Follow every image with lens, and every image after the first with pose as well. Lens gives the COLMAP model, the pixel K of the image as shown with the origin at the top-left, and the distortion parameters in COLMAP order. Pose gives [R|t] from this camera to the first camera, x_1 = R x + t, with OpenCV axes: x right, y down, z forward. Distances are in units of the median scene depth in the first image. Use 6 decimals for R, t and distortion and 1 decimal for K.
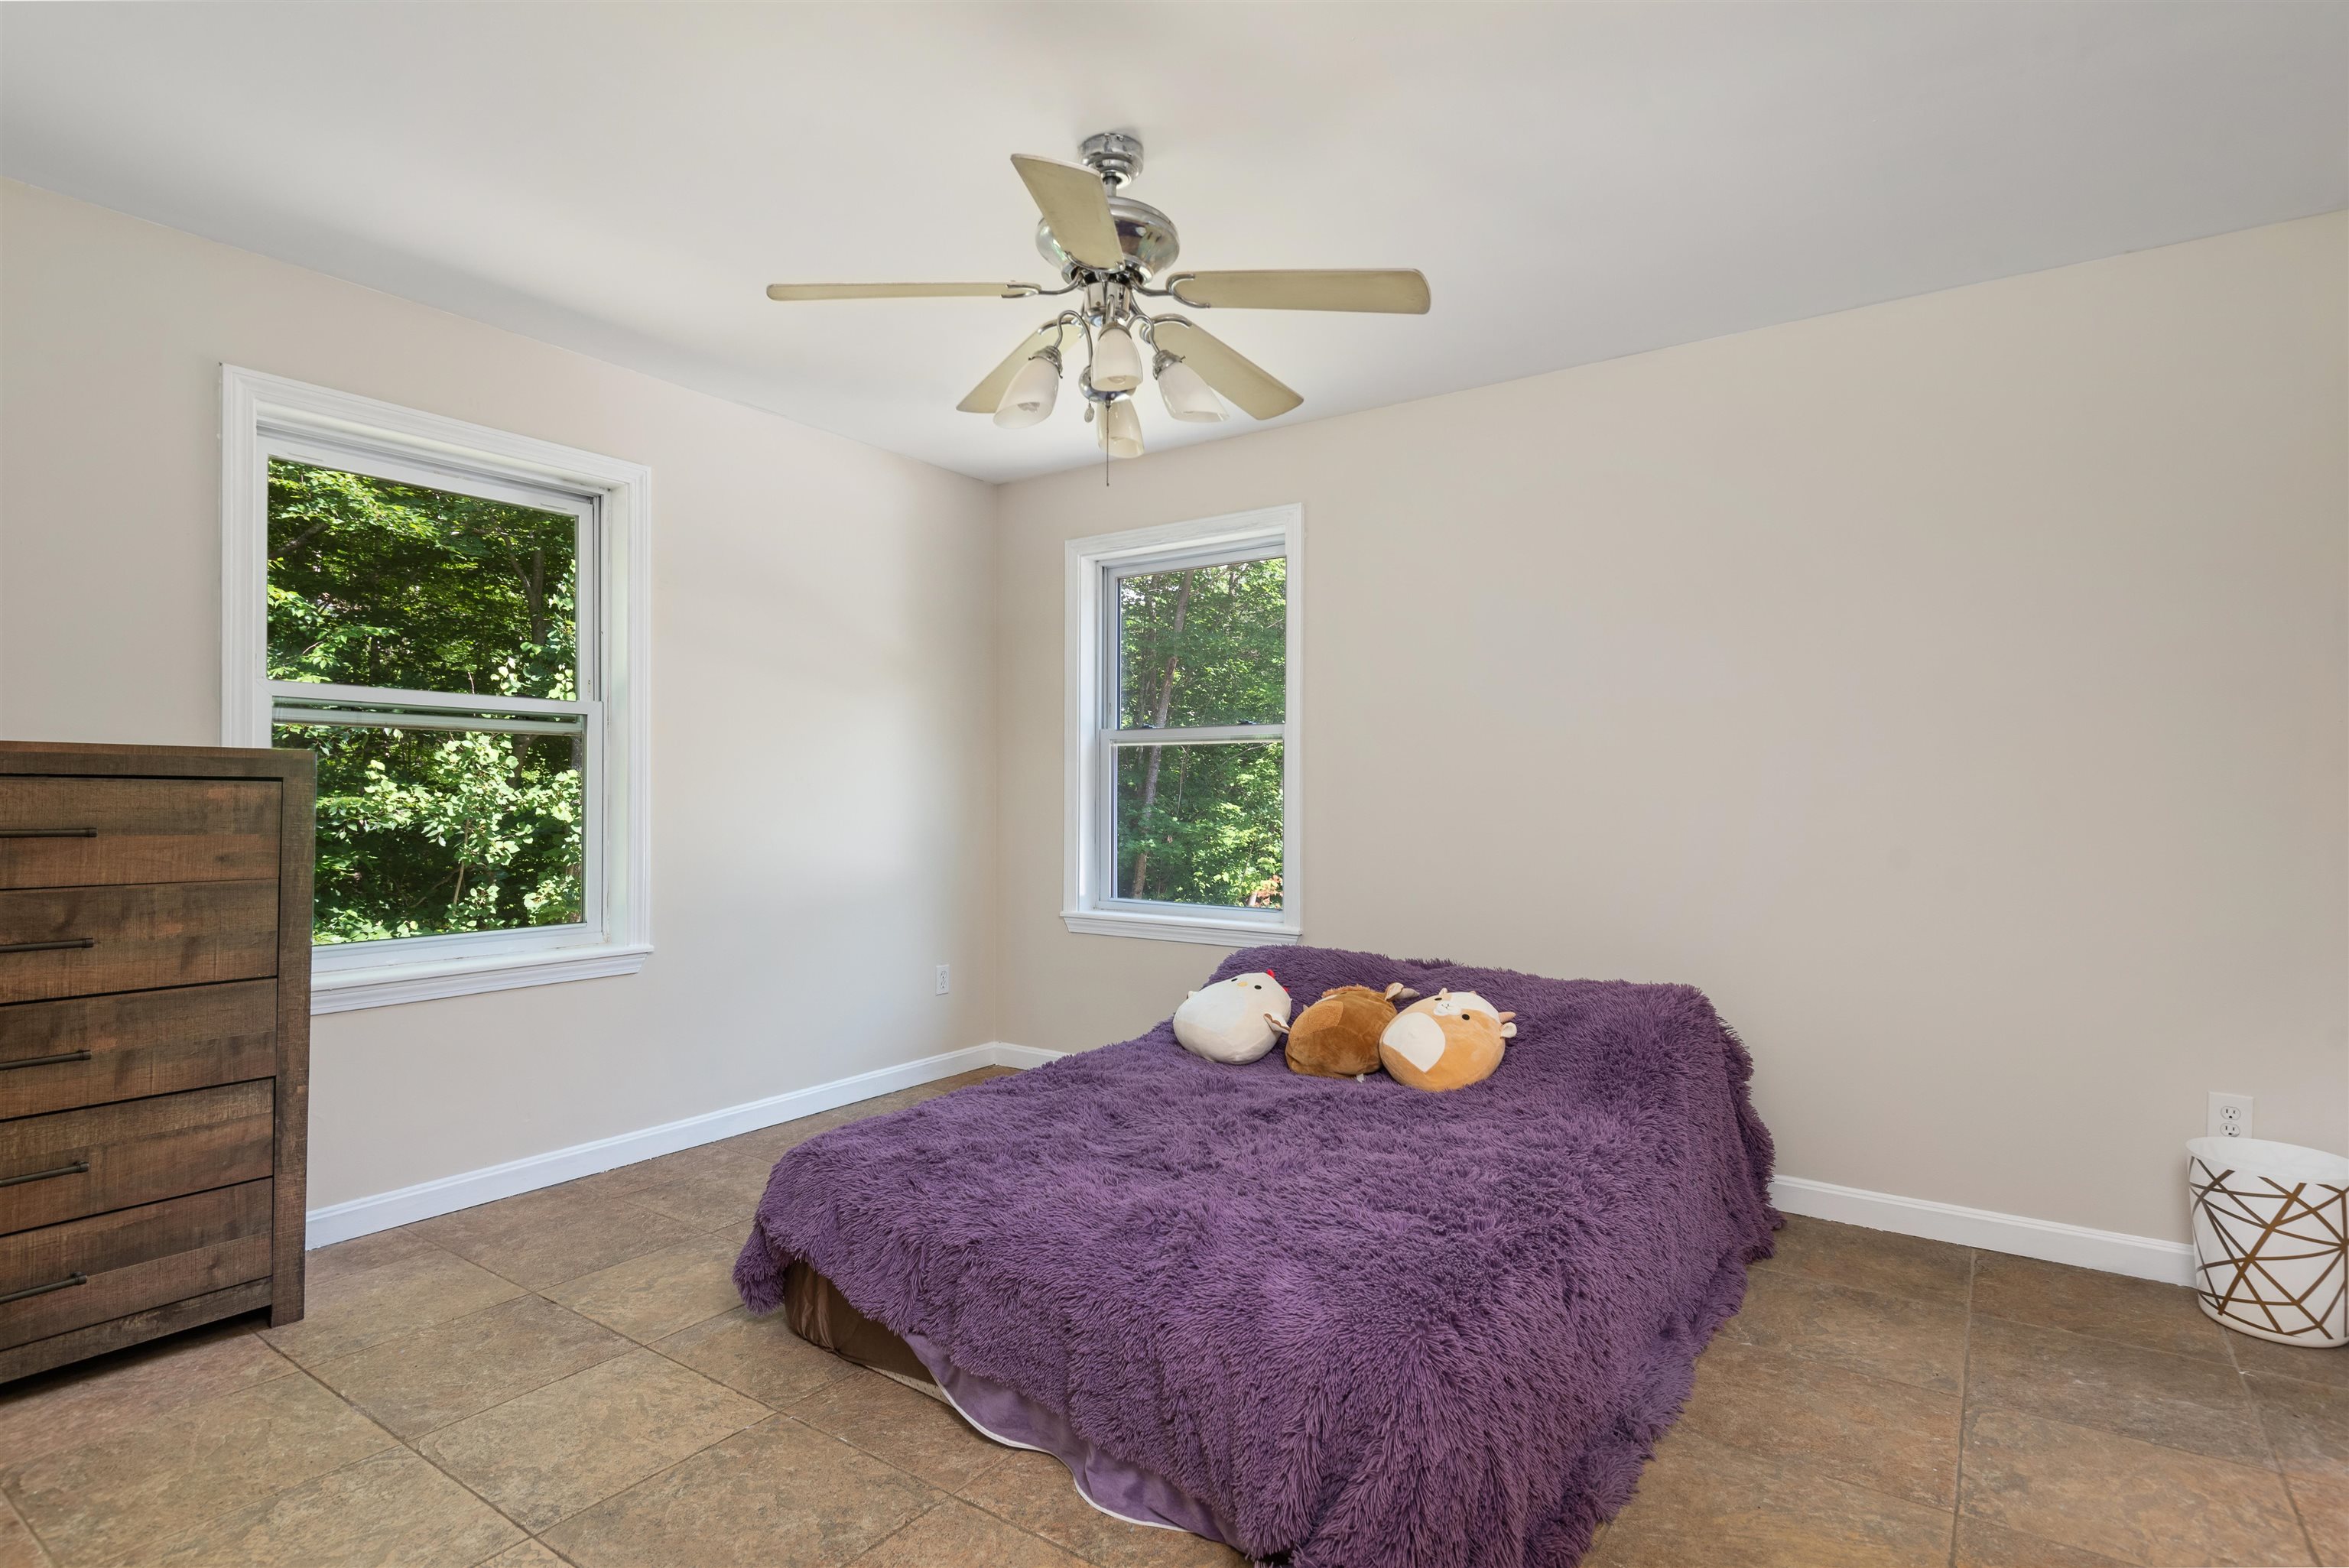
lens RADIAL K [[1164.3, 0, 1174.5], [0, 1164.3, 784.0], [0, 0, 1]] dist [0.031570, -0.027634]
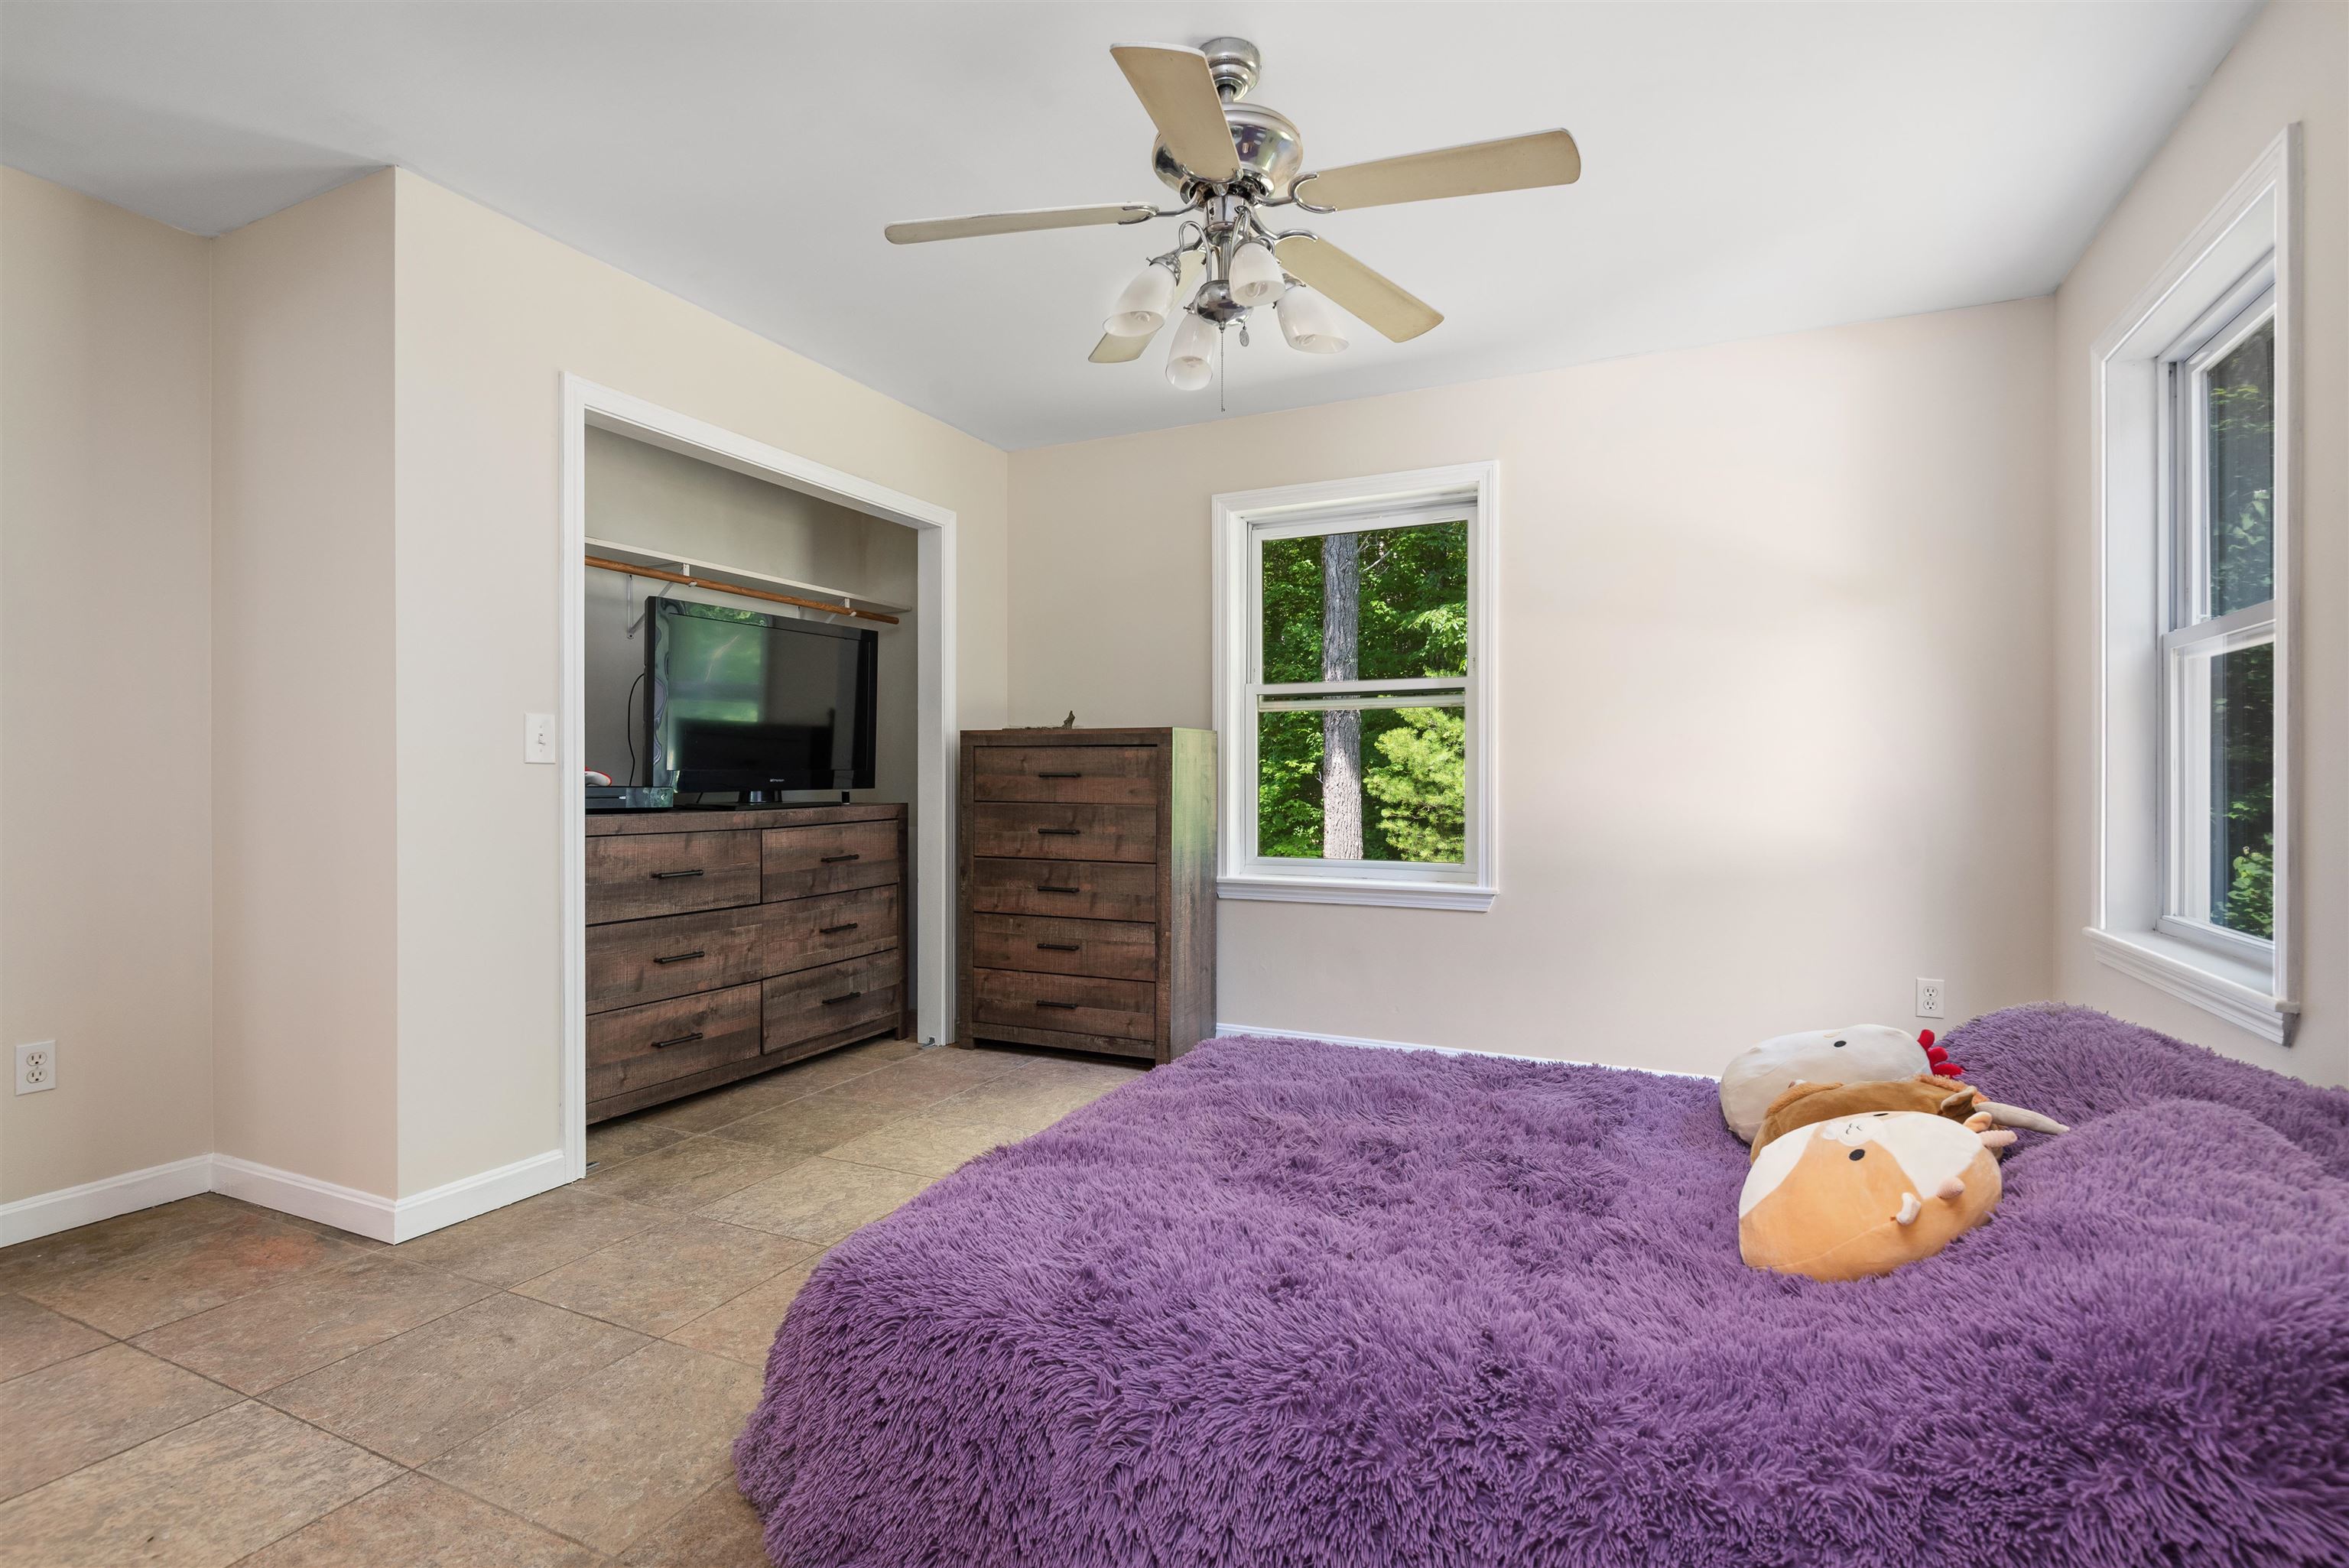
lens RADIAL K [[1130.1, 0, 1173.7], [0, 1130.1, 770.8], [0, 0, 1]] dist [0.001243, 0.000038]
pose [[0.175027, 0.002373, -0.984561, 0.855667], [0.008462, 0.999957, 0.003915, 0.026761], [0.984527, -0.009016, 0.174999, 0.773947]]
